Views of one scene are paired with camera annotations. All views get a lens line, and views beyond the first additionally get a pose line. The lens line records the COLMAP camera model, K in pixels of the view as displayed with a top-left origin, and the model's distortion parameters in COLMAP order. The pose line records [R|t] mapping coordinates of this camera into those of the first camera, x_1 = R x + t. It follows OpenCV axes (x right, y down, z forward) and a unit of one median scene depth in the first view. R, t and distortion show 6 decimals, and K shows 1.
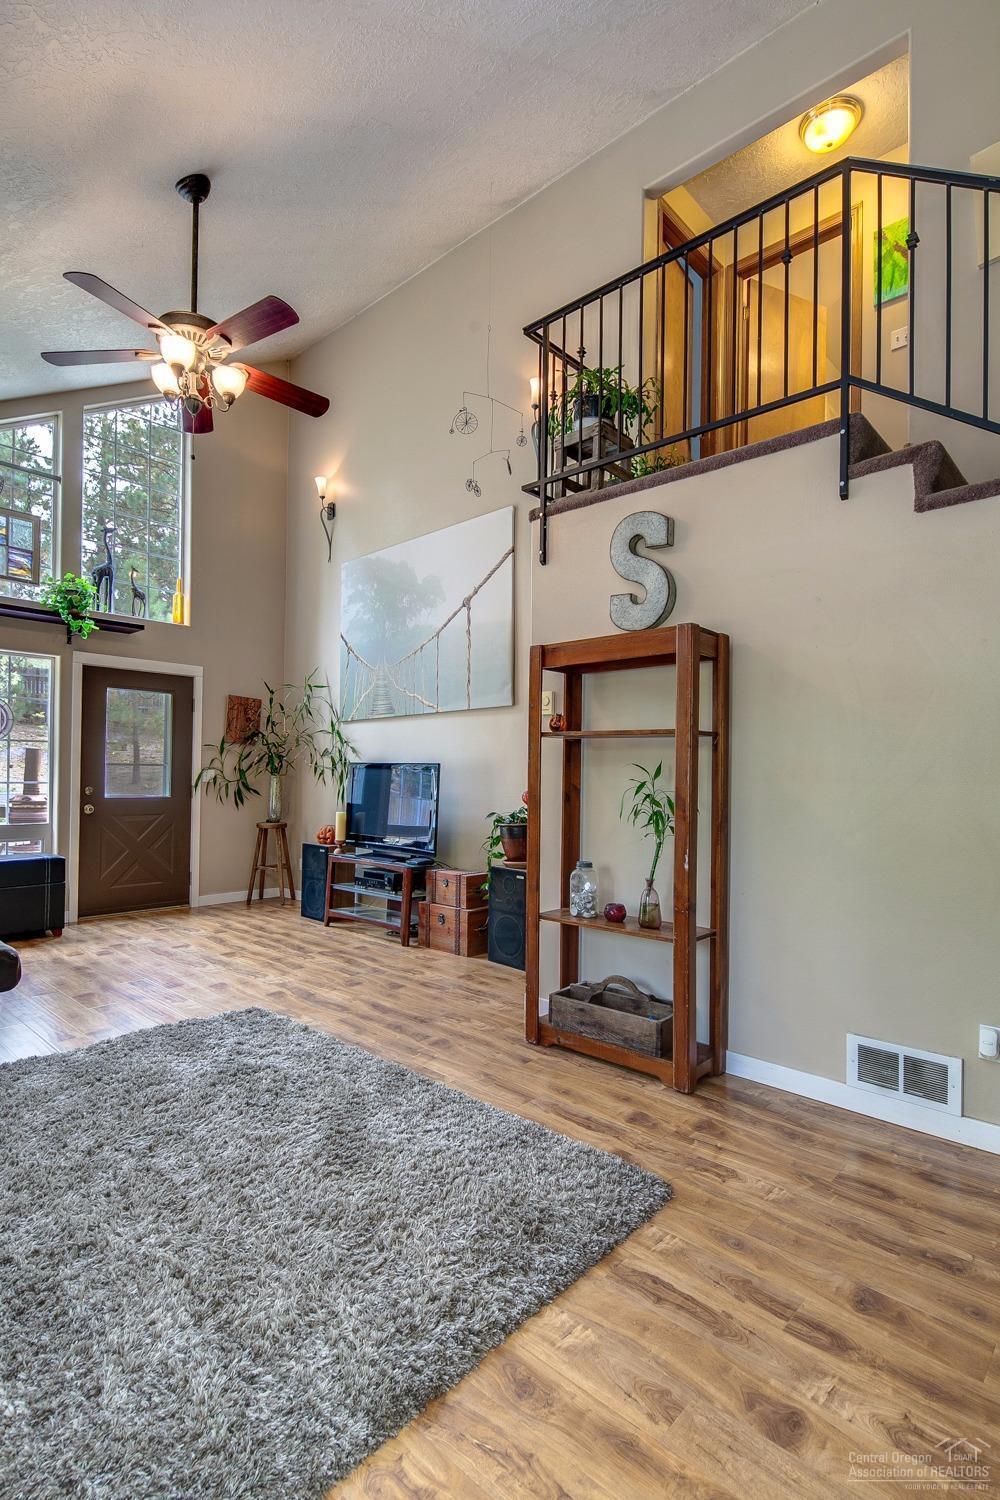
lens RADIAL K [[734.9, 0, 476.5], [0, 734.9, 769.9], [0, 0, 1]] dist [0.001815, -0.000385]
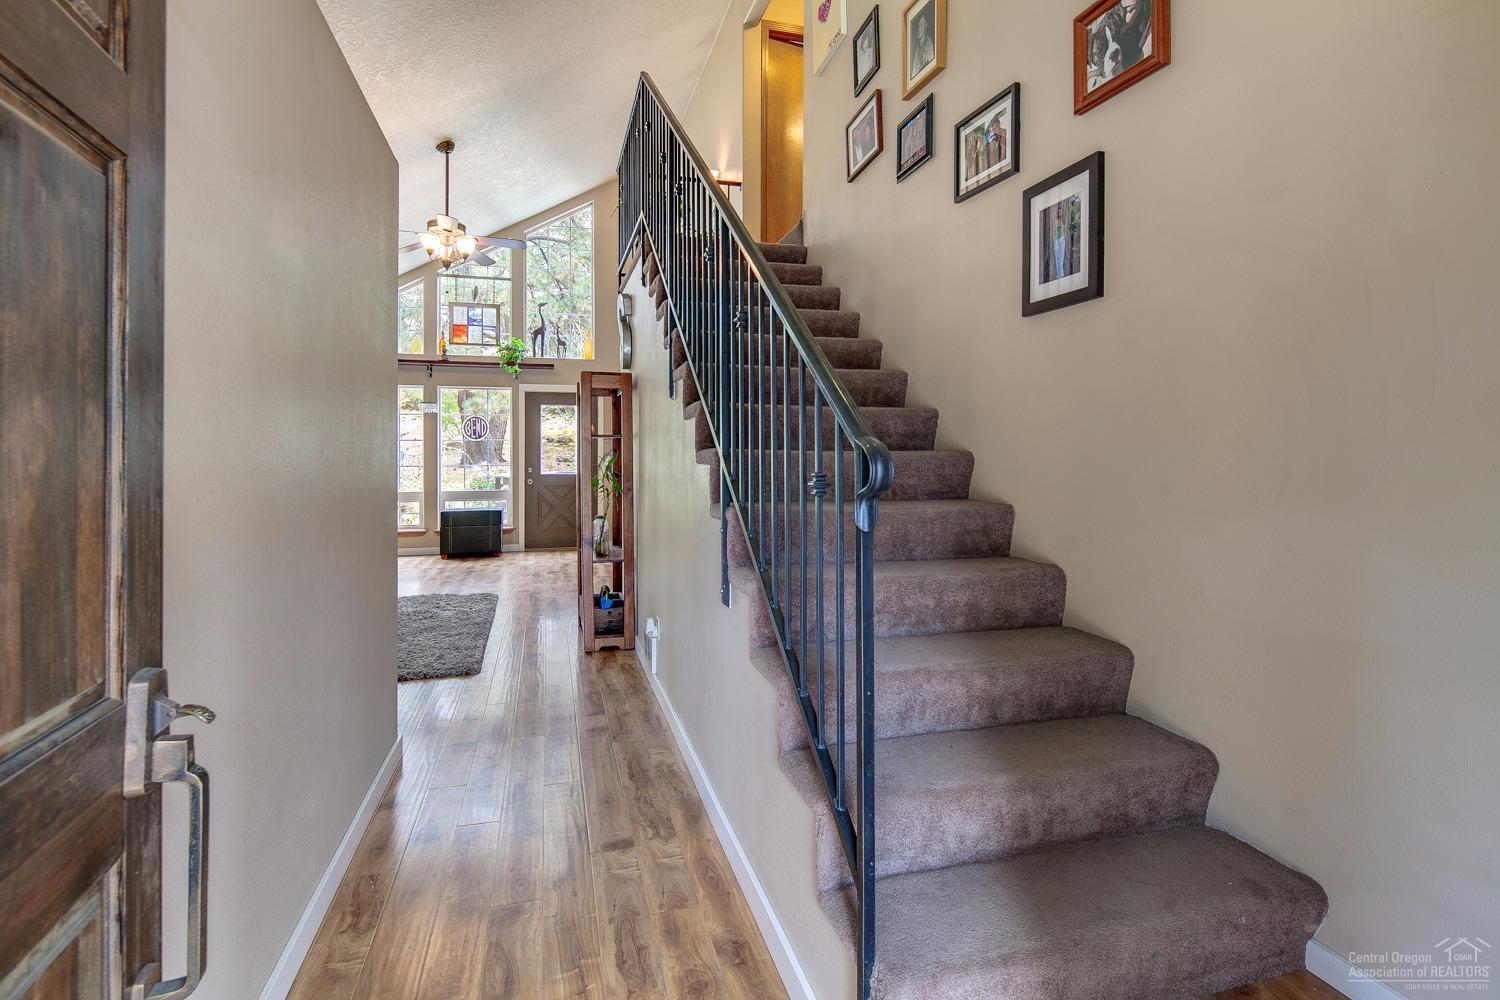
lens RADIAL K [[716.7, 0, 744.0], [0, 716.7, 444.5], [0, 0, 1]] dist [-0.001100, -0.000132]
pose [[0.855599, -0.020214, -0.517244, 1.148624], [0.018560, 0.999793, -0.008371, -0.009622], [0.517306, -0.002438, 0.855797, -0.160695]]
